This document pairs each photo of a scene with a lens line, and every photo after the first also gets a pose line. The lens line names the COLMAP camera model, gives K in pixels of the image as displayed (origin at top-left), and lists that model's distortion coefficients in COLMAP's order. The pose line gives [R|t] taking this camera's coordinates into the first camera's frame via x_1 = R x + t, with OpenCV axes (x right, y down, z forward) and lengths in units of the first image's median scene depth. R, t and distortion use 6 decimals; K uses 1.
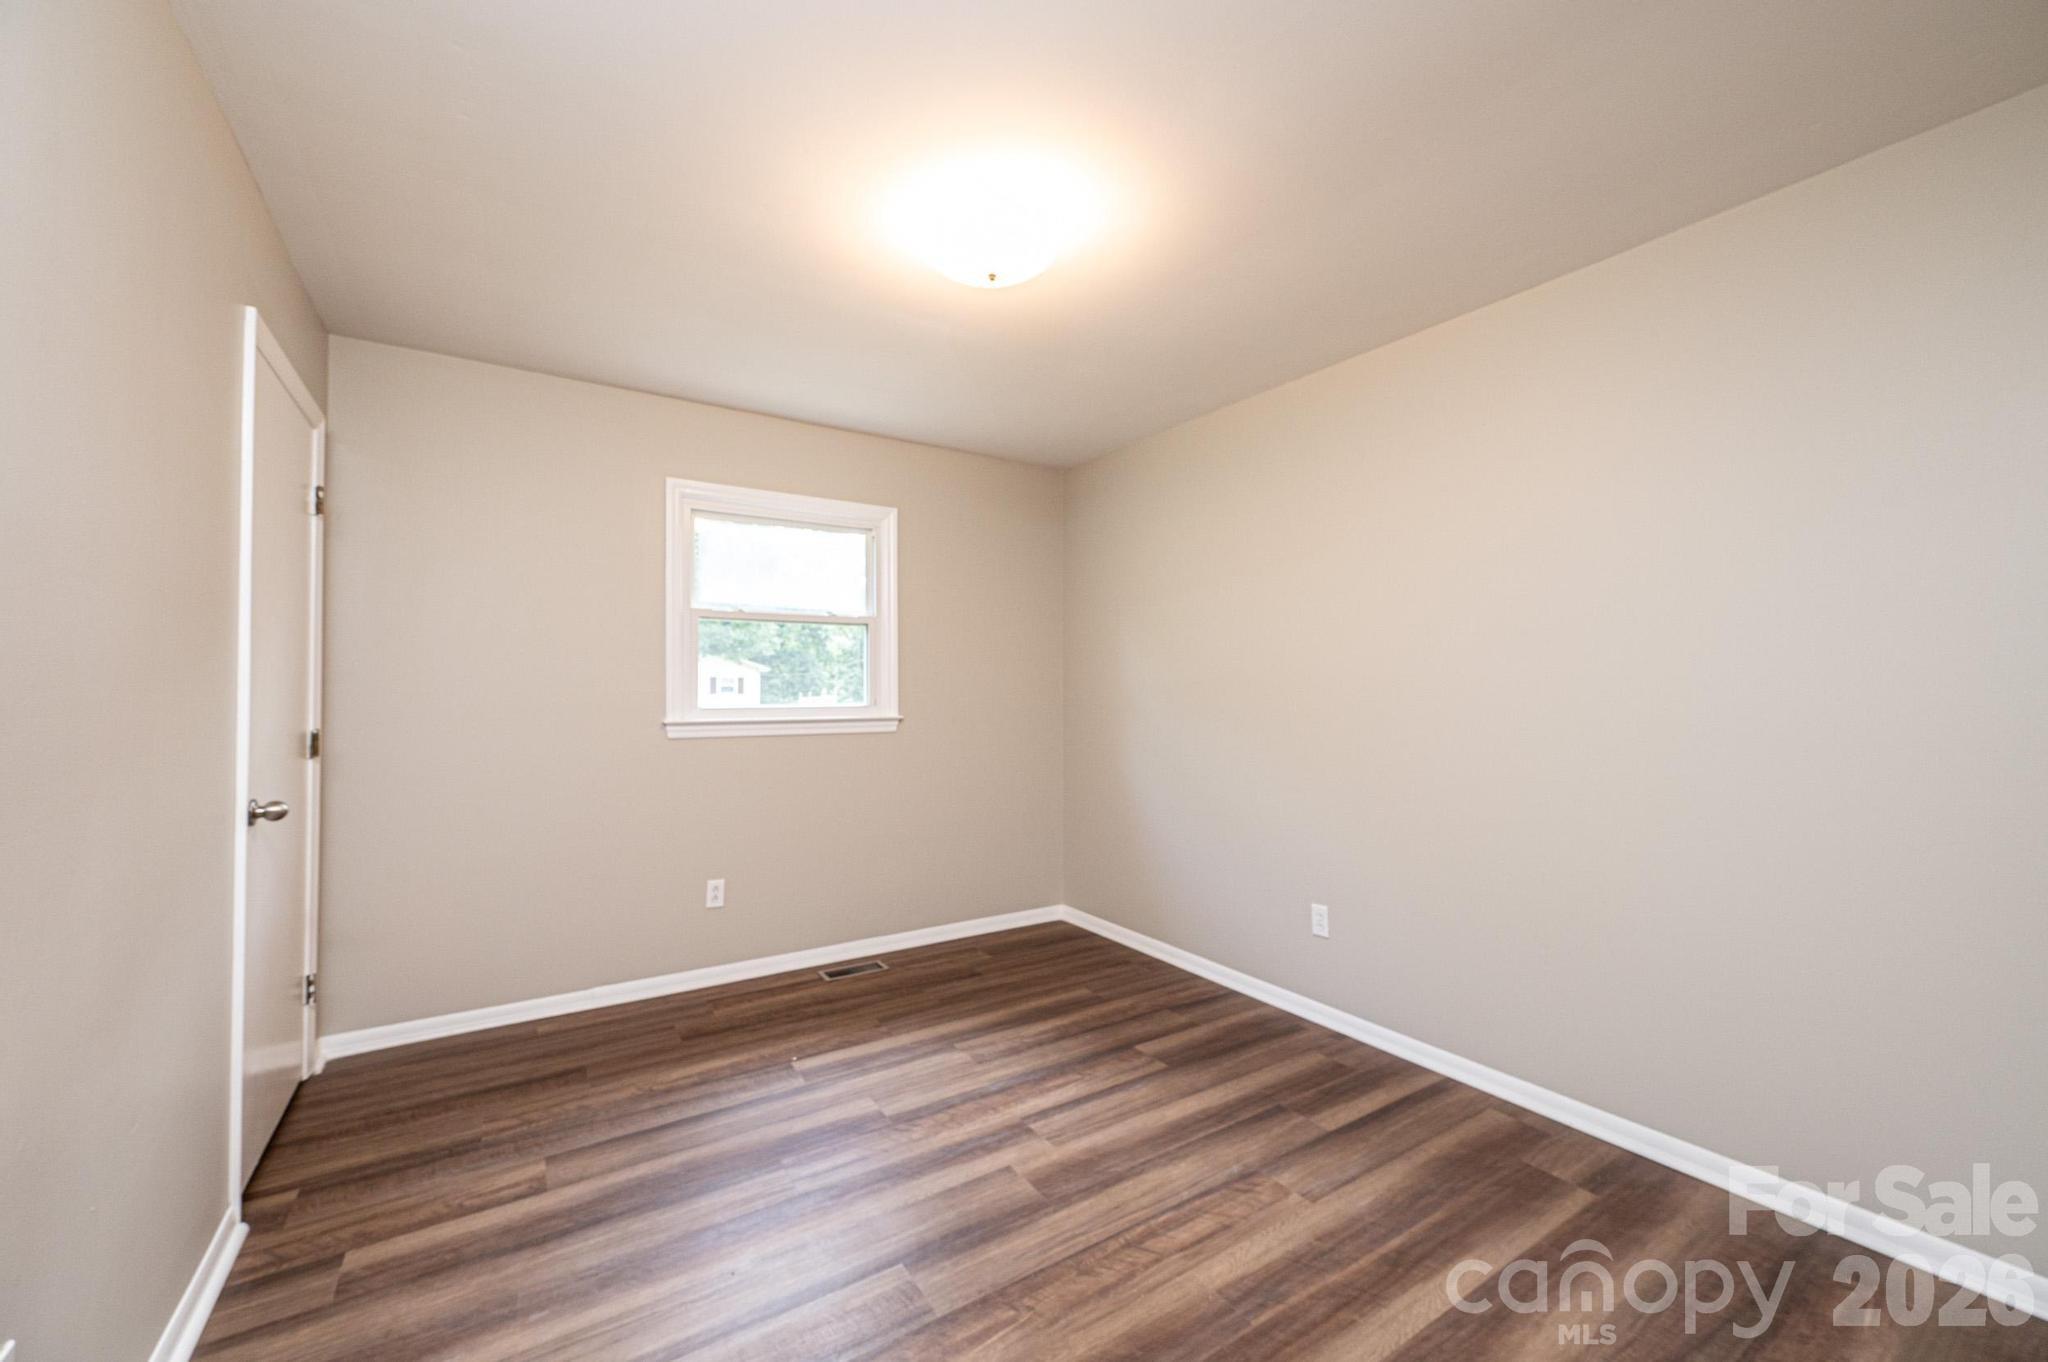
lens RADIAL K [[812.1, 0, 1016.9], [0, 812.1, 665.8], [0, 0, 1]] dist [0.001647, 0.000002]
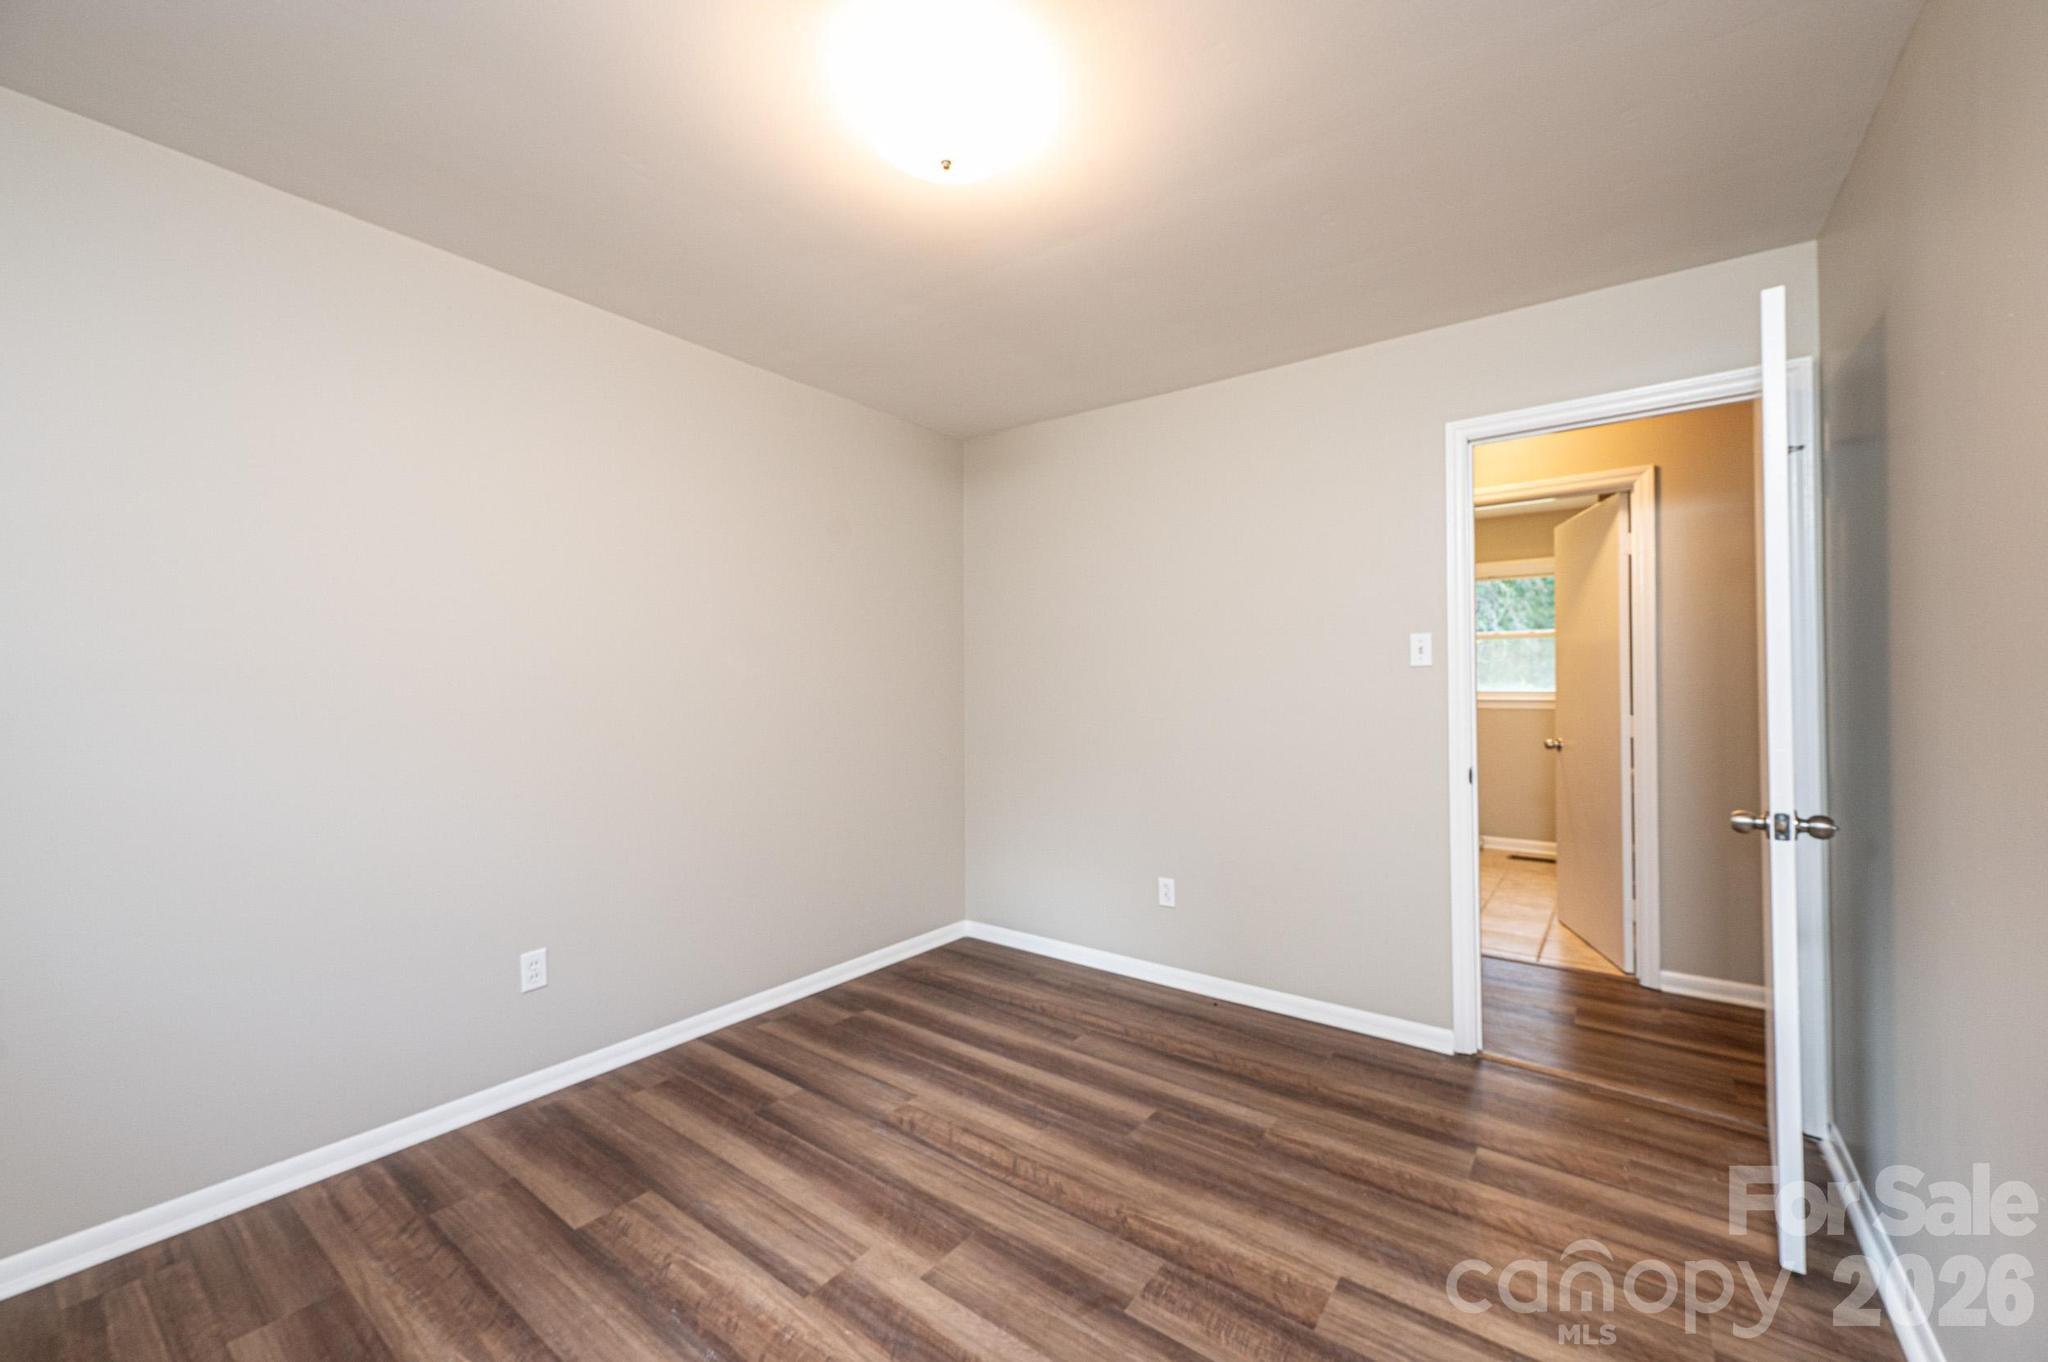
lens RADIAL K [[812.1, 0, 1017.2], [0, 812.1, 679.4], [0, 0, 1]] dist [0.001647, 0.000002]
pose [[-0.347312, 0.006678, 0.937726, -0.847677], [-0.027034, 0.999488, -0.017130, 0.033919], [-0.937360, -0.031300, -0.346953, 1.274632]]
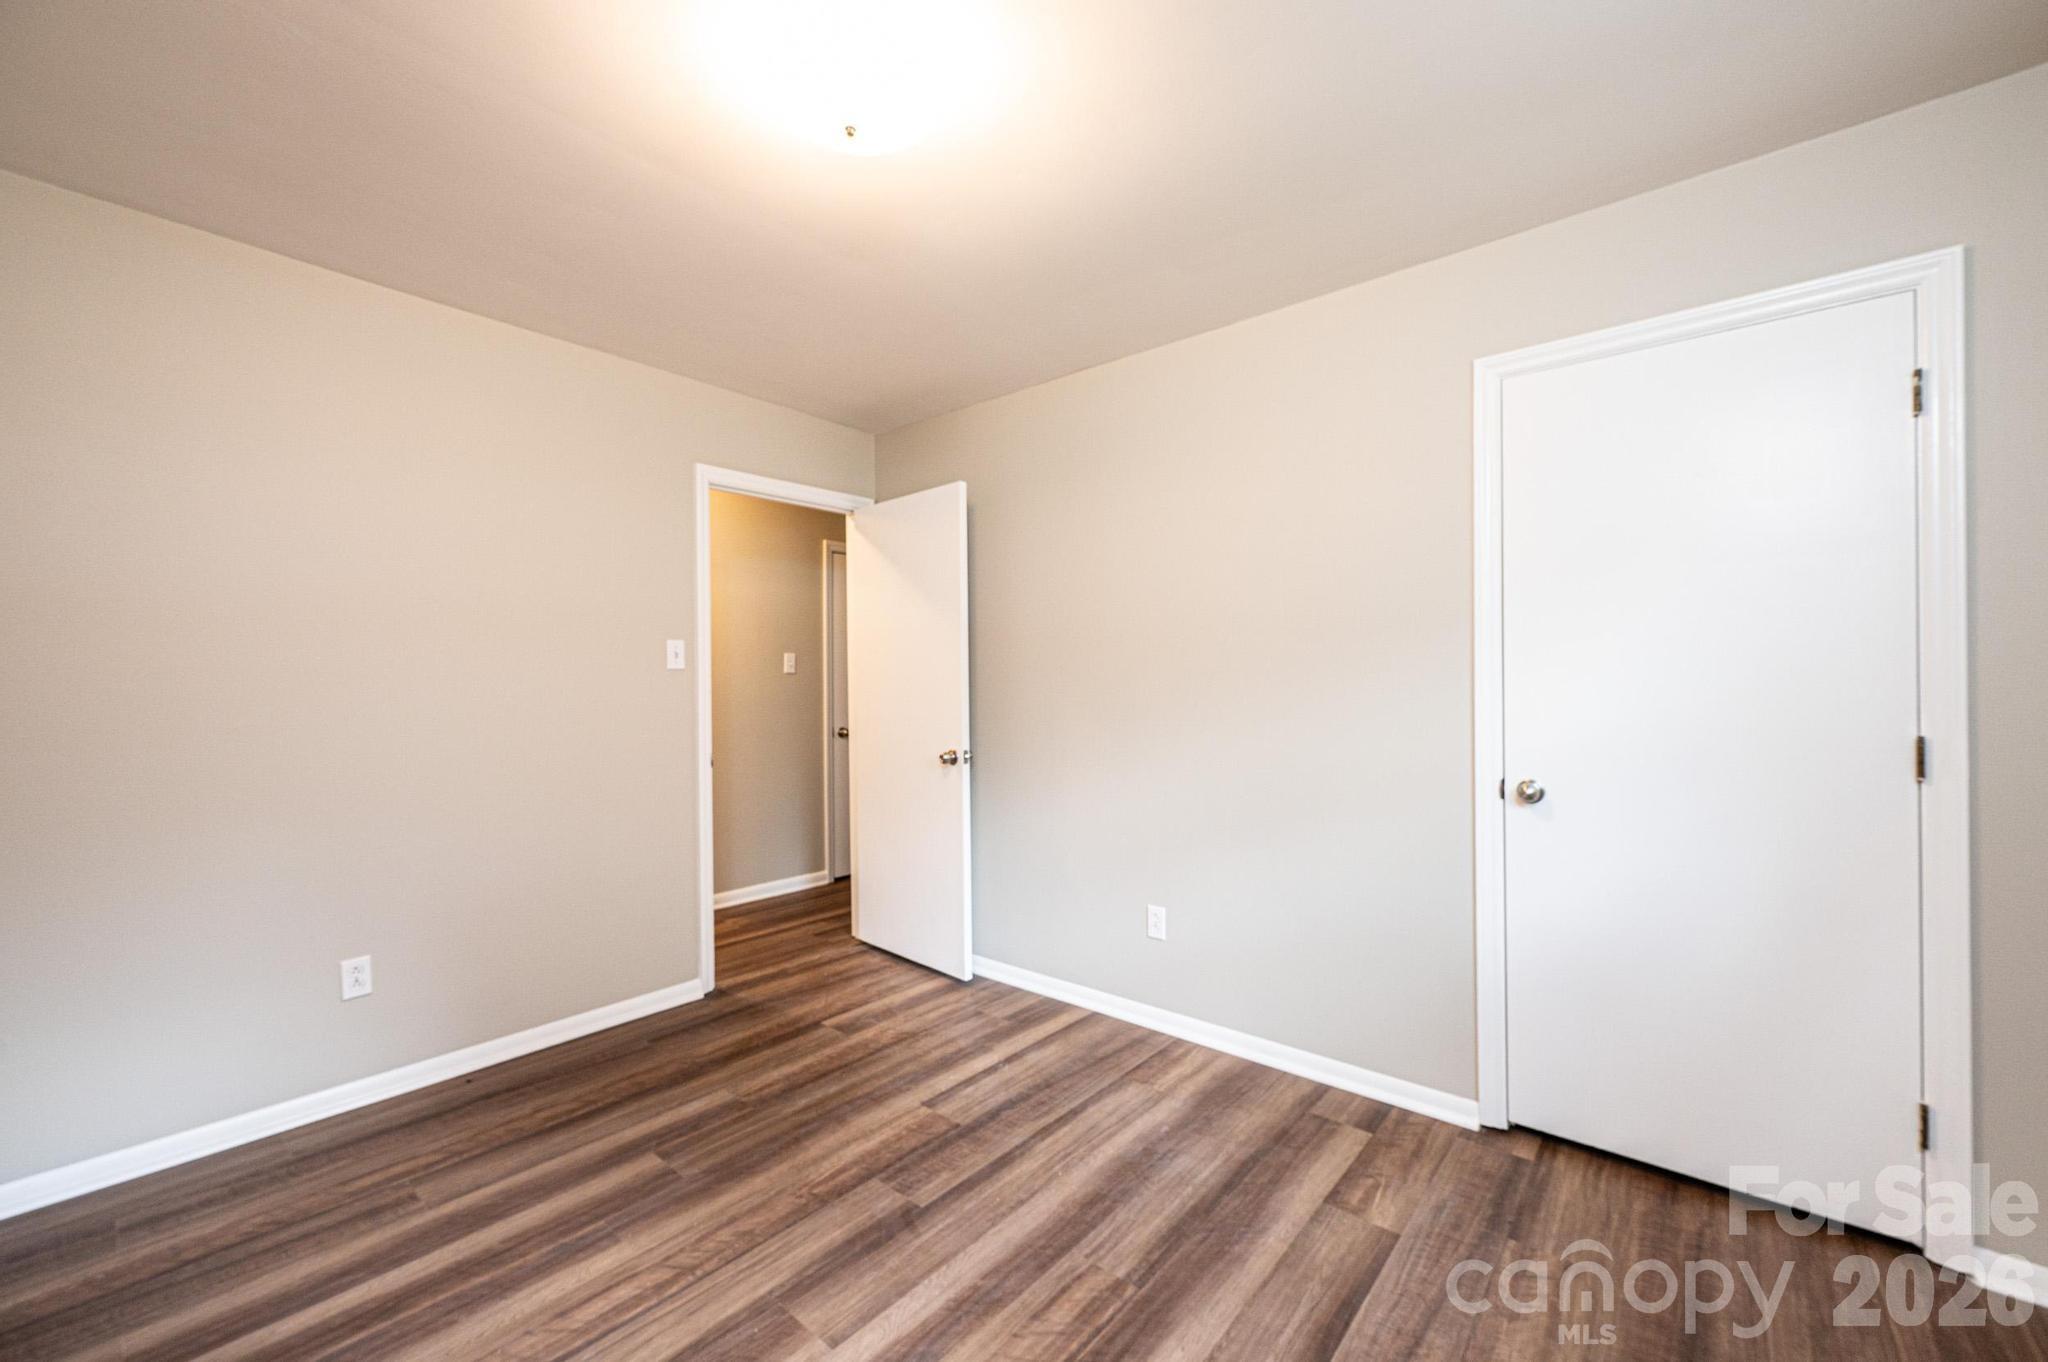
lens RADIAL K [[812.1, 0, 1041.1], [0, 812.1, 679.6], [0, 0, 1]] dist [0.001647, 0.000002]
pose [[-0.949292, 0.001496, -0.314394, 0.043665], [0.013510, 0.999259, -0.036039, 0.055996], [0.314107, -0.038459, -0.948608, 1.858054]]
